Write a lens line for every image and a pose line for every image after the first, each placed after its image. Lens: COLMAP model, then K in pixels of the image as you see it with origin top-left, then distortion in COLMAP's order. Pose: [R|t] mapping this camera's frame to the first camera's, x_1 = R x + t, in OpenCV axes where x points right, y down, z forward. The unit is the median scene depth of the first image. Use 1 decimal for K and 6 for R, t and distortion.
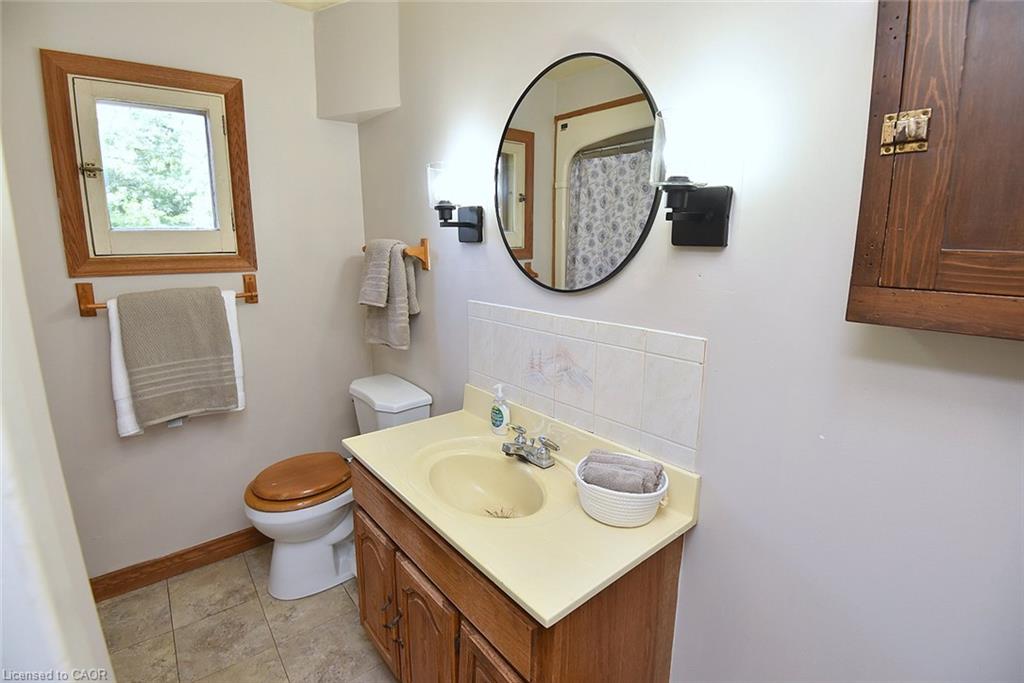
lens RADIAL K [[476.8, 0, 511.4], [0, 476.8, 335.4], [0, 0, 1]] dist [-0.023960, -0.007561]
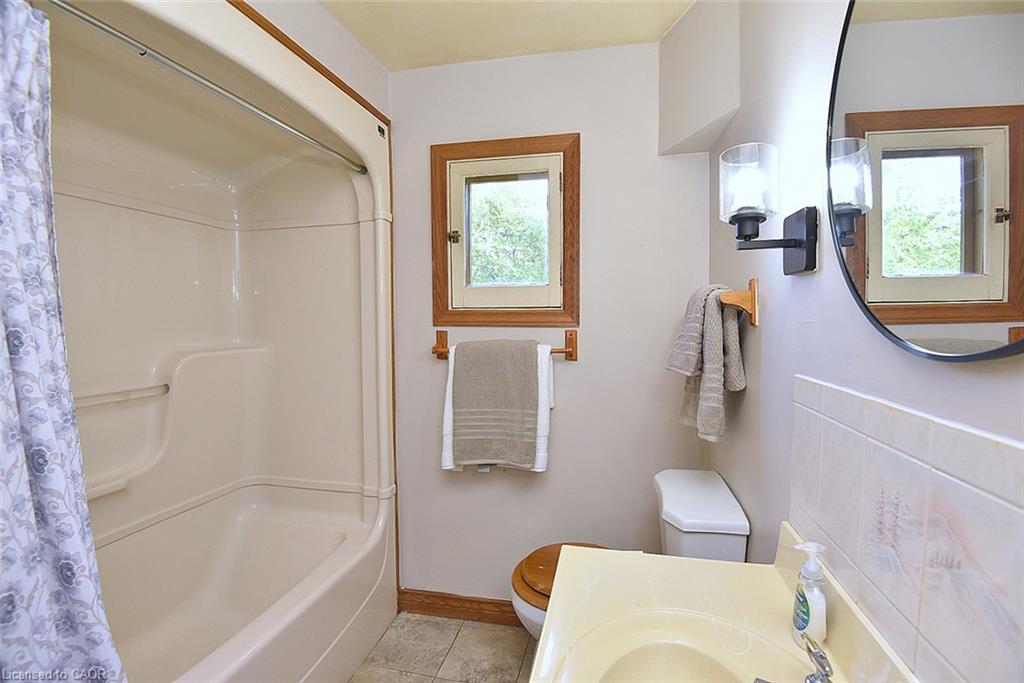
lens RADIAL K [[476.8, 0, 511.1], [0, 476.8, 336.2], [0, 0, 1]] dist [-0.023960, -0.007561]
pose [[0.622977, 0.024589, -0.781853, 0.127649], [-0.149158, 0.984901, -0.087873, -0.016447], [0.767887, 0.171363, 0.617239, 0.349163]]
